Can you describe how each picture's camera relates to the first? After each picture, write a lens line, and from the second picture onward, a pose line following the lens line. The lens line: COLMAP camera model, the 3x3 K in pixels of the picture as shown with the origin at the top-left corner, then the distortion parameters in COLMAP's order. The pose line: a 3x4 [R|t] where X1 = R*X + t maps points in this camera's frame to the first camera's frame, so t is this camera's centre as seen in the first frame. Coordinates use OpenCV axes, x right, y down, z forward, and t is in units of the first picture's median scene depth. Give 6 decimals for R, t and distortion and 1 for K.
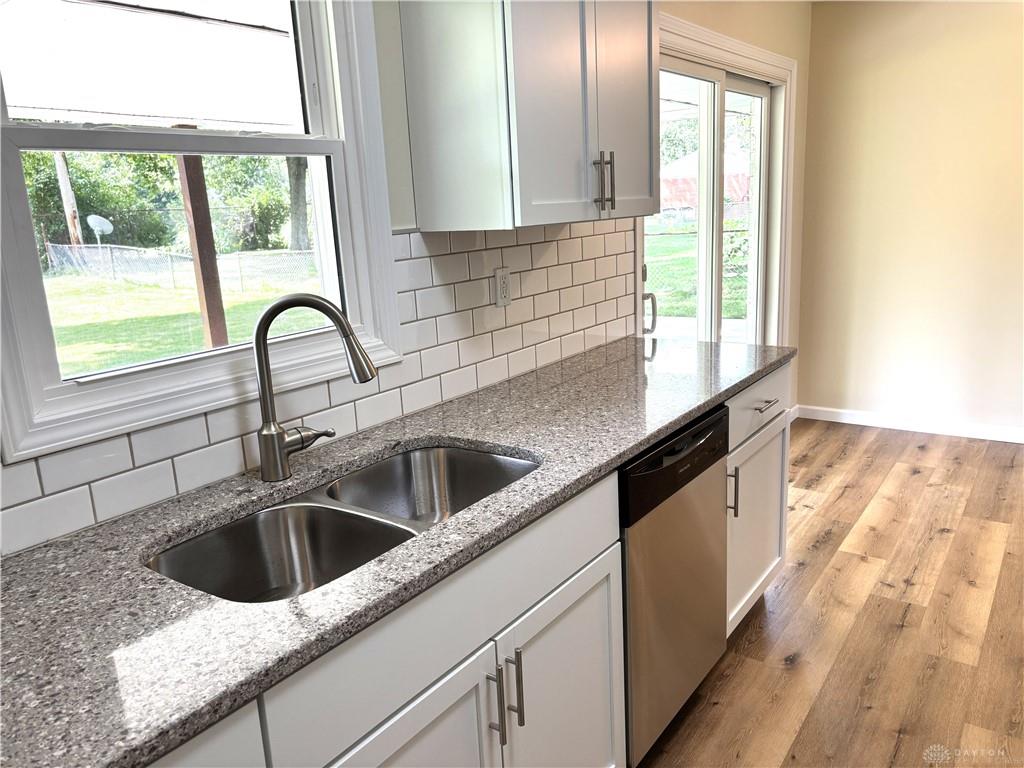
lens RADIAL K [[783.1, 0, 520.5], [0, 783.1, 381.2], [0, 0, 1]] dist [0.001457, 0.008473]
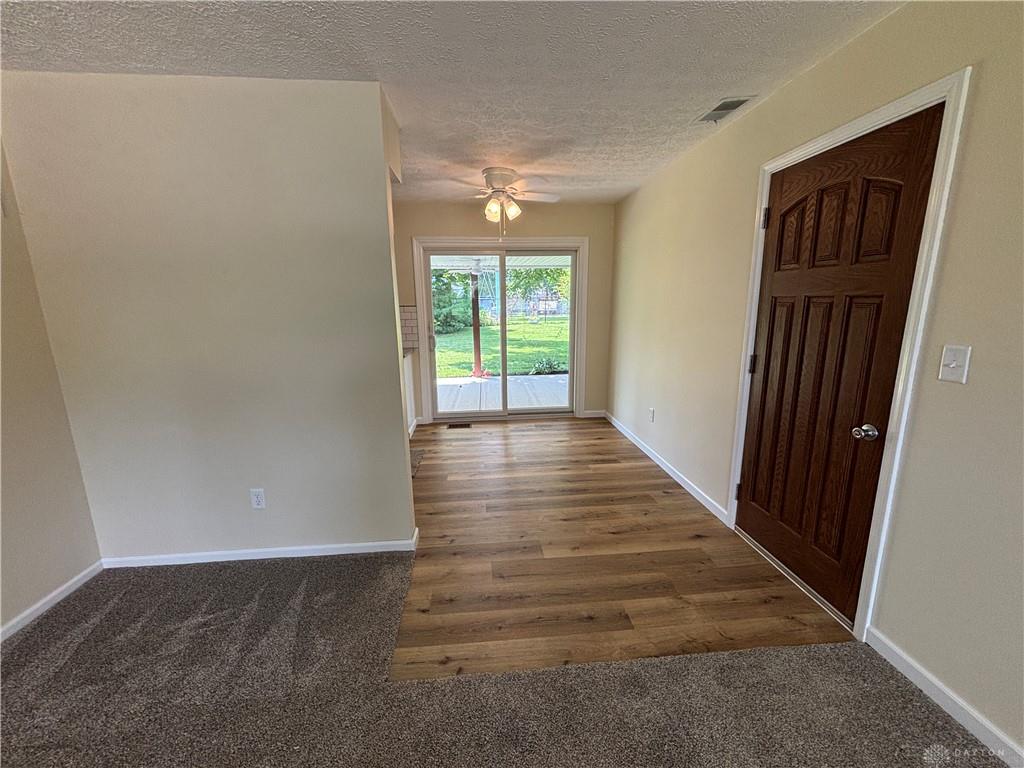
lens RADIAL K [[408.0, 0, 512.7], [0, 408.0, 381.5], [0, 0, 1]] dist [0.000125, 0.000087]
pose [[0.644727, 0.188955, -0.740691, 0.967884], [-0.190199, 0.978148, 0.083975, -0.084014], [0.740372, 0.086738, 0.666577, 0.155718]]
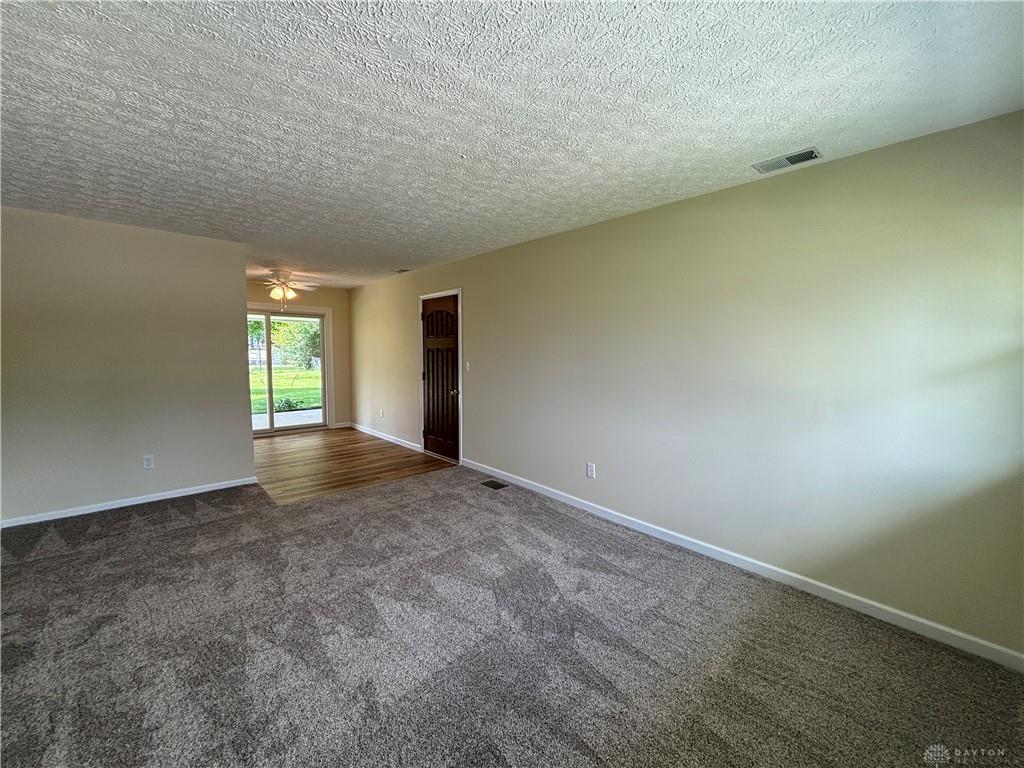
lens RADIAL K [[409.0, 0, 516.6], [0, 409.0, 387.7], [0, 0, 1]] dist [-0.000500, -0.000082]
pose [[0.977080, 0.075341, -0.199092, 1.270042], [-0.101248, 0.987189, -0.123318, 0.027693], [0.187250, 0.140649, 0.972191, -0.363643]]
